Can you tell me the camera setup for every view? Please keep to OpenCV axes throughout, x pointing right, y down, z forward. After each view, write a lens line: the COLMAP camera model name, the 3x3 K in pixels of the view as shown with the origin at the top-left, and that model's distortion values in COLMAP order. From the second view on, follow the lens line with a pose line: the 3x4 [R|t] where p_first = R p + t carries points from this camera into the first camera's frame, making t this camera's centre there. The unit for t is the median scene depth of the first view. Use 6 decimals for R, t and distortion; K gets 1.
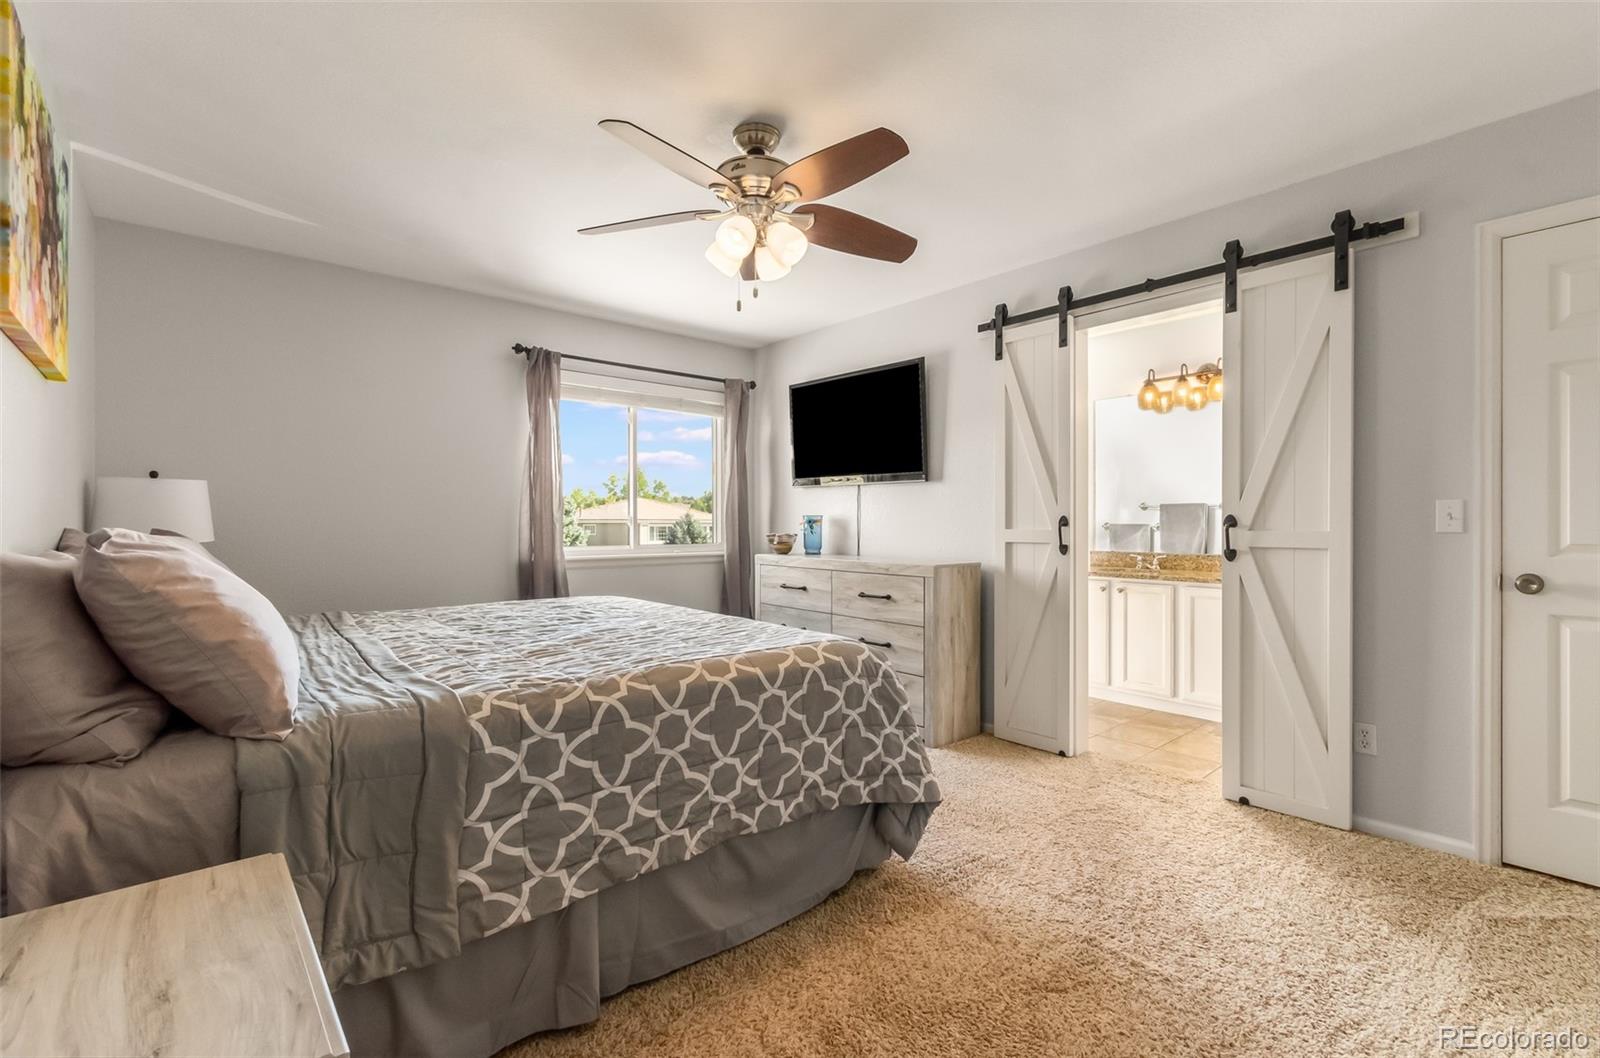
lens RADIAL K [[717.8, 0, 797.9], [0, 717.8, 530.5], [0, 0, 1]] dist [-0.002242, 0.000921]
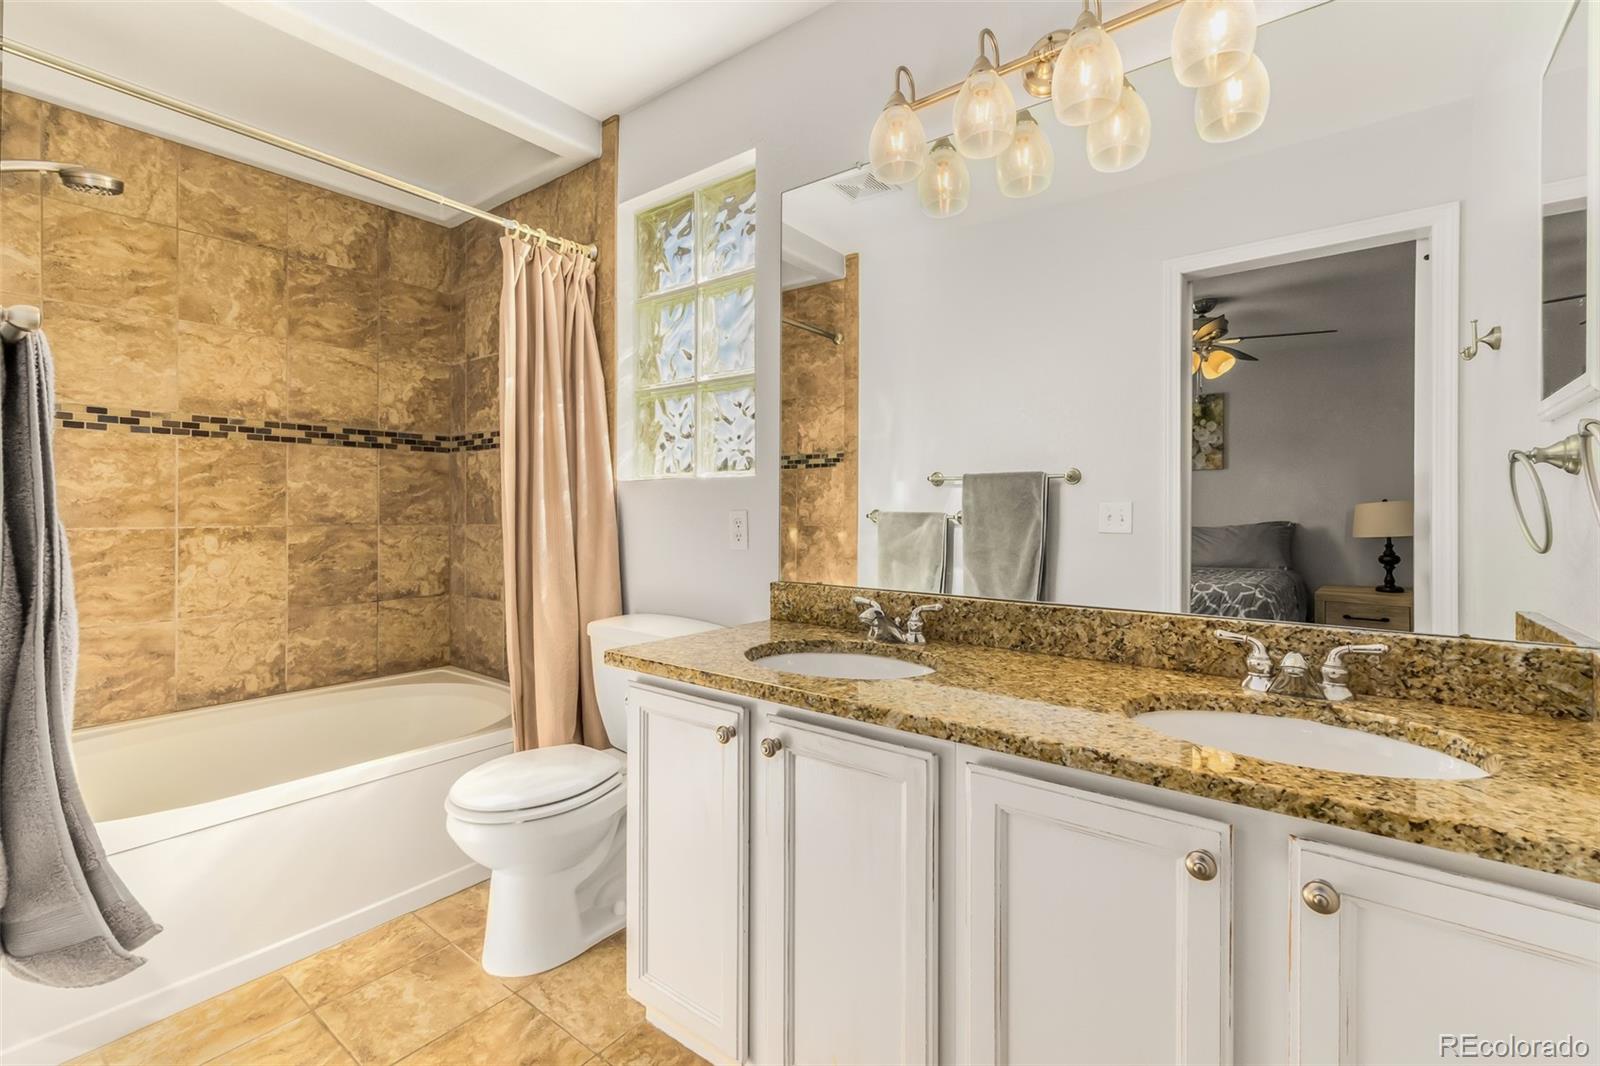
lens RADIAL K [[717.8, 0, 796.8], [0, 717.8, 523.3], [0, 0, 1]] dist [-0.002242, 0.000921]
pose [[0.981720, -0.000810, 0.190330, 0.298834], [-0.001069, 0.999952, 0.009773, -0.006037], [-0.190329, -0.009798, 0.981671, 0.531666]]
